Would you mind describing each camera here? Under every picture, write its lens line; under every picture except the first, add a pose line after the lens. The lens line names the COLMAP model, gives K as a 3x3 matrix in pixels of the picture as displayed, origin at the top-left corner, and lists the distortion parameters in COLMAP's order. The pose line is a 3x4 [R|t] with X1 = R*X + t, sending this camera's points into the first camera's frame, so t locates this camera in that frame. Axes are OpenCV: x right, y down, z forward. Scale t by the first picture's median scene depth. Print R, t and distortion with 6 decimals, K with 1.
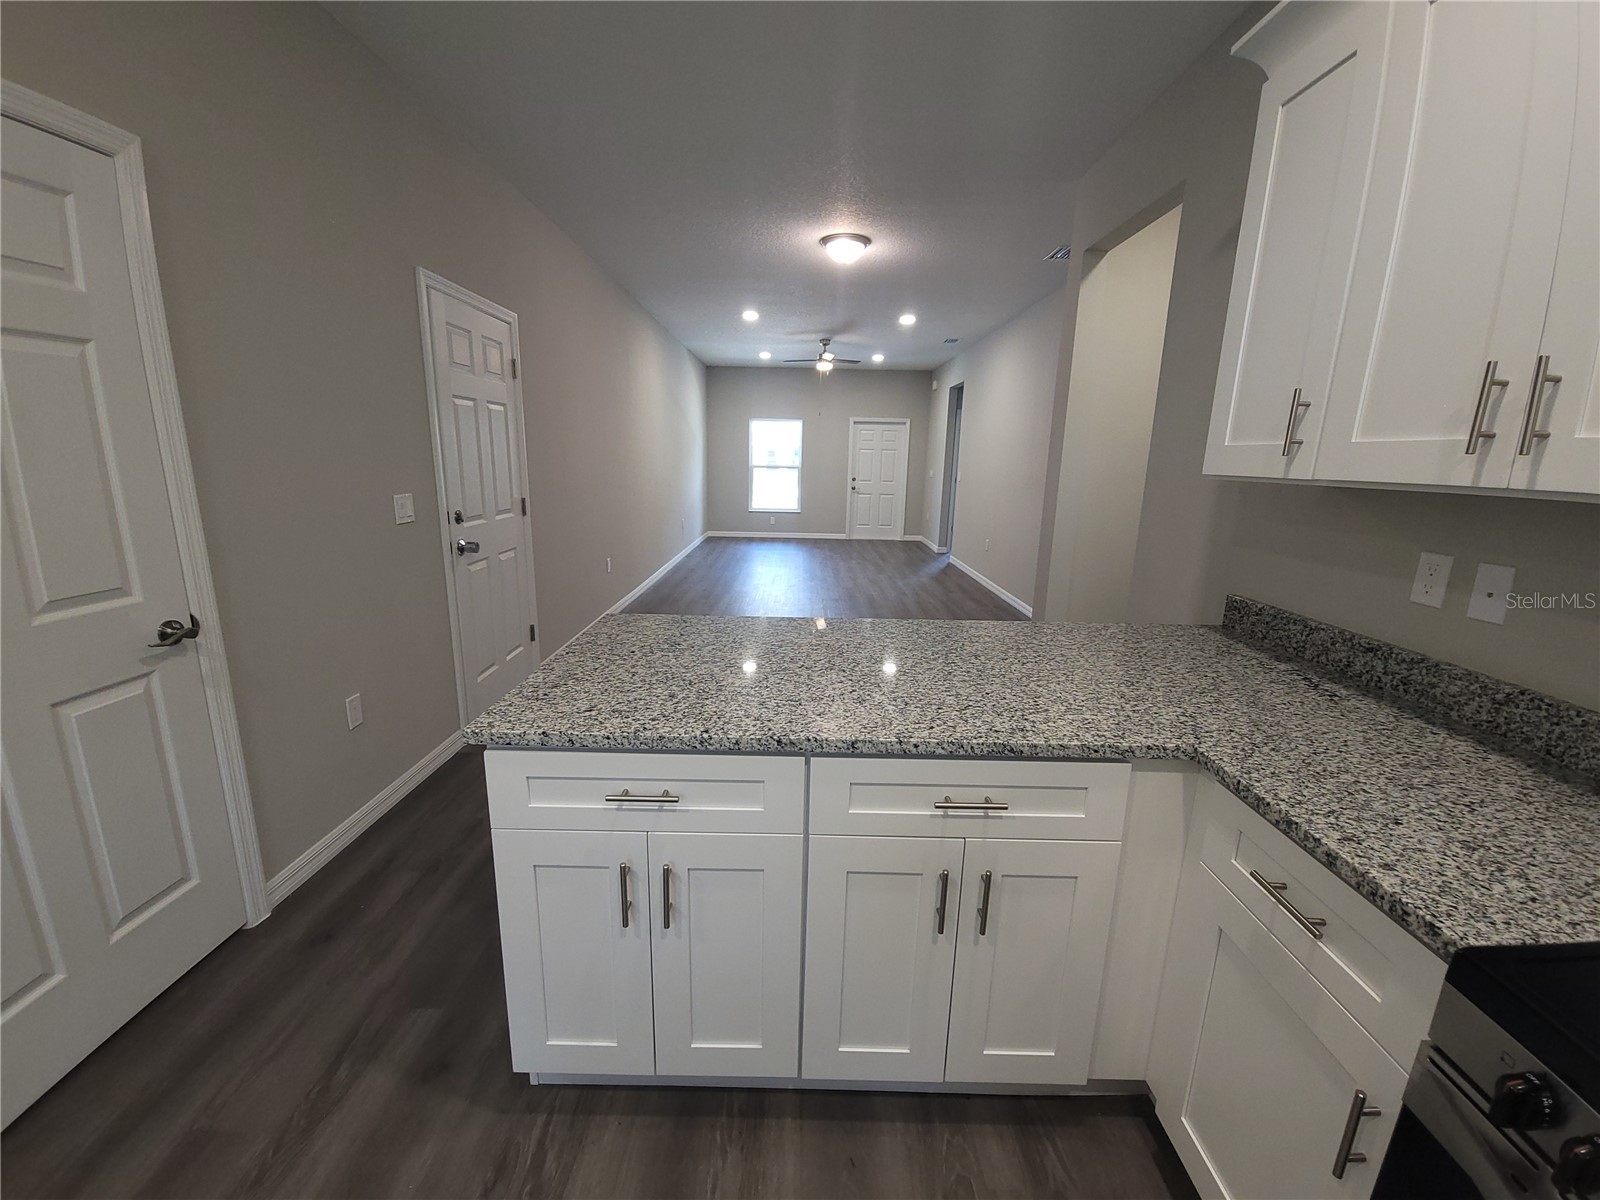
lens RADIAL K [[653.8, 0, 799.0], [0, 653.8, 600.5], [0, 0, 1]] dist [-0.007702, -0.000395]
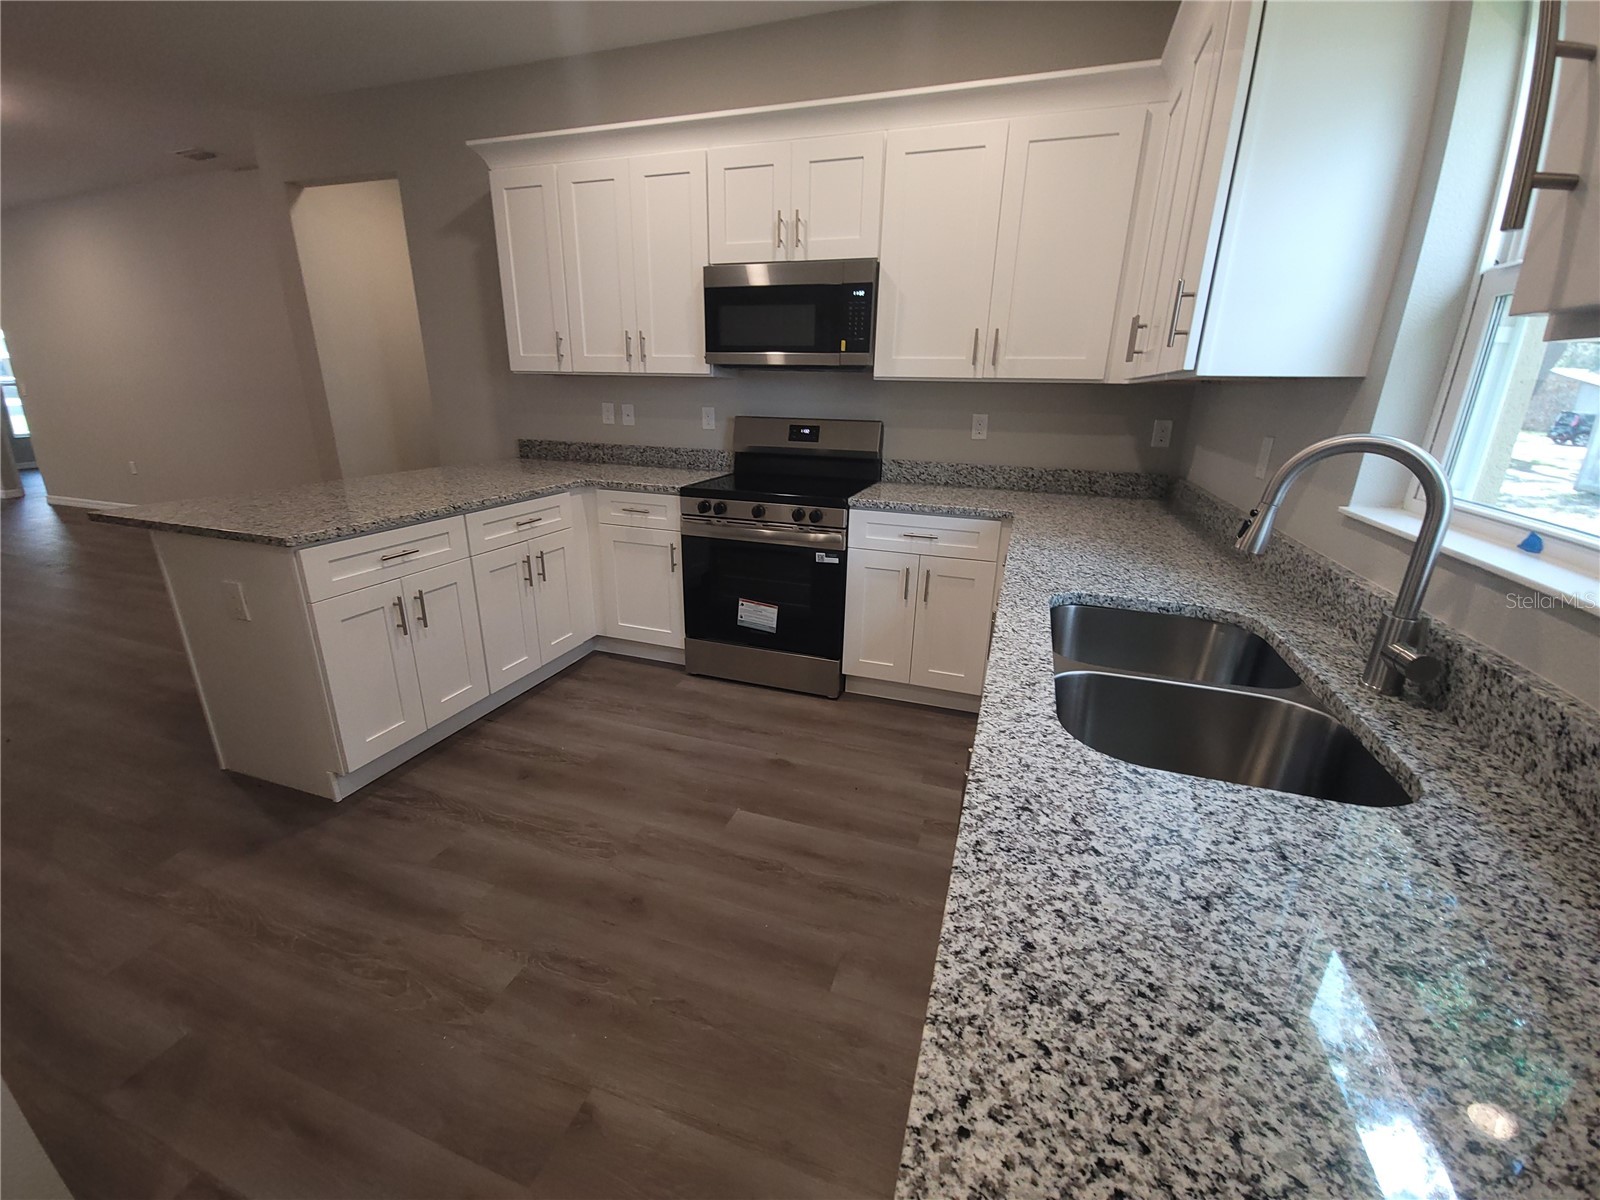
lens RADIAL K [[653.8, 0, 801.0], [0, 653.8, 603.3], [0, 0, 1]] dist [-0.007702, -0.000395]
pose [[0.312723, -0.309688, 0.897941, -1.409864], [0.190421, 0.946604, 0.260154, 0.161049], [-0.930561, 0.089631, 0.354996, -0.580173]]
